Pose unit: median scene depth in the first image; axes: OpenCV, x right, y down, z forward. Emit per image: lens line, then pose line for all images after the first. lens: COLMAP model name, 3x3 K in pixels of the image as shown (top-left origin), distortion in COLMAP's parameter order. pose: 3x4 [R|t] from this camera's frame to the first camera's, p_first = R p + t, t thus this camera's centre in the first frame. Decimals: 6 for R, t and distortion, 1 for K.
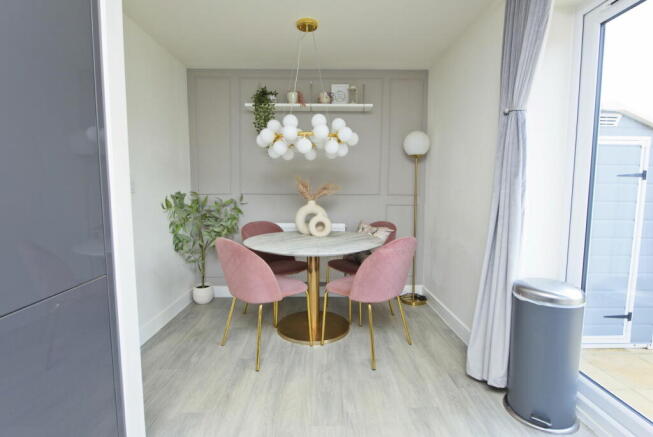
lens RADIAL K [[313.0, 0, 326.5], [0, 313.0, 218.5], [0, 0, 1]] dist [0.001067, 0.000101]
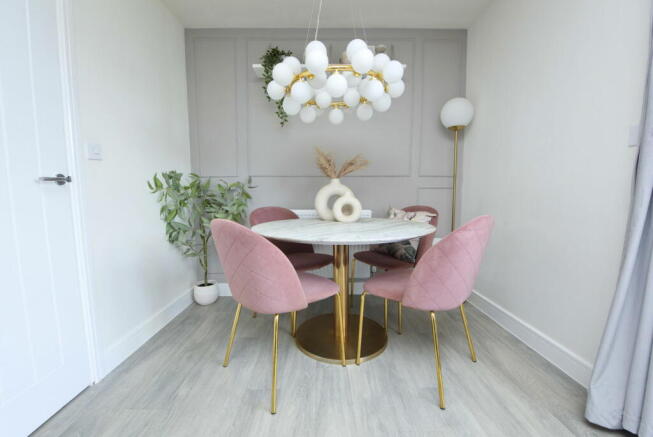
lens RADIAL K [[267.4, 0, 326.5], [0, 267.4, 218.5], [0, 0, 1]] dist [-0.001622, -0.000182]
pose [[0.999951, -0.009081, 0.003893, -0.074875], [0.009101, 0.999946, -0.005108, 0.049809], [-0.003847, 0.005144, 0.999979, 0.306387]]
